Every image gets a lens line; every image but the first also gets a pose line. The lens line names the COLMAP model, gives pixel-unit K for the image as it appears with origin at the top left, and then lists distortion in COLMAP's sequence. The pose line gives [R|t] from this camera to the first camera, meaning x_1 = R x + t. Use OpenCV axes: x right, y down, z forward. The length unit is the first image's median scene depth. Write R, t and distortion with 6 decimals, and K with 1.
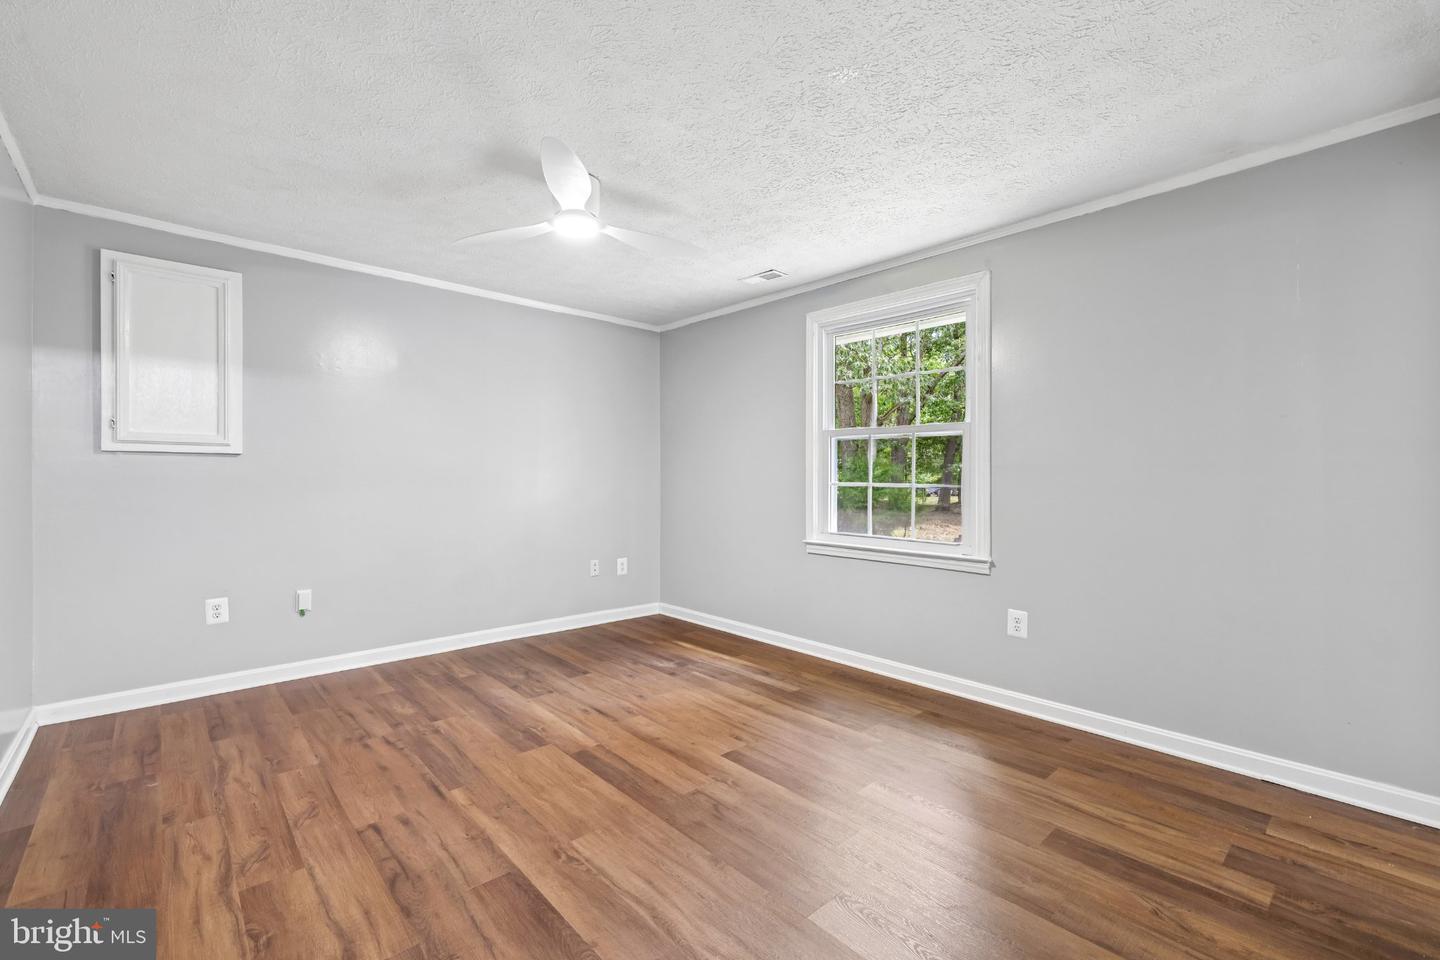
lens RADIAL K [[628.1, 0, 723.7], [0, 628.1, 483.4], [0, 0, 1]] dist [0.000123, 0.000131]
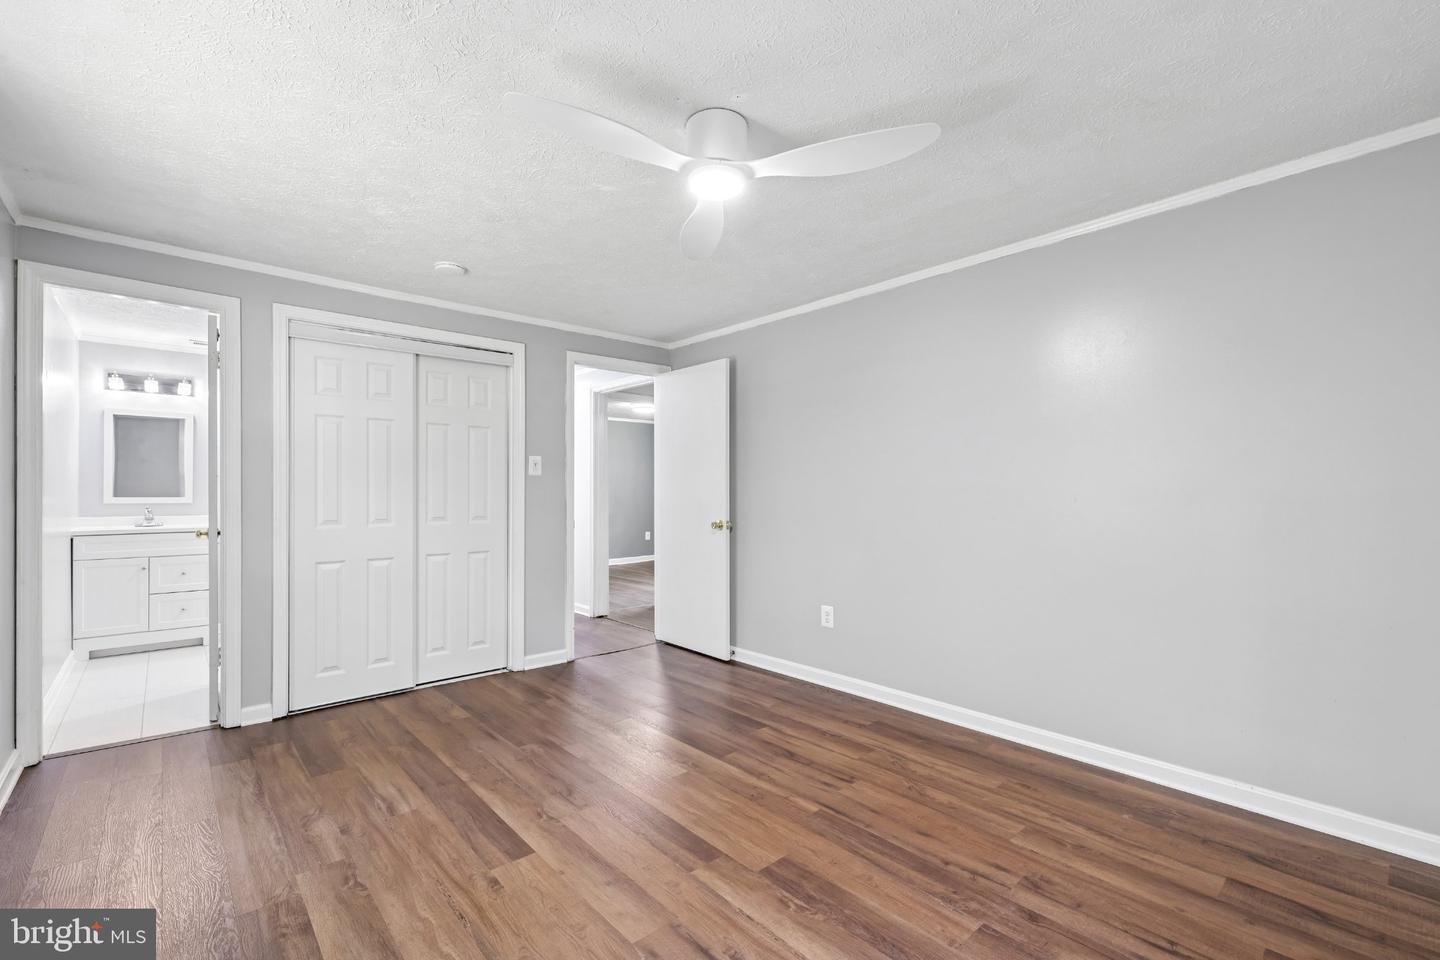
lens RADIAL K [[628.1, 0, 723.7], [0, 628.1, 483.4], [0, 0, 1]] dist [0.000123, 0.000131]
pose [[-0.999984, -0.001910, 0.005320, -0.280755], [-0.001903, 0.999997, 0.001256, -0.046875], [-0.005323, 0.001246, -0.999985, 2.024895]]
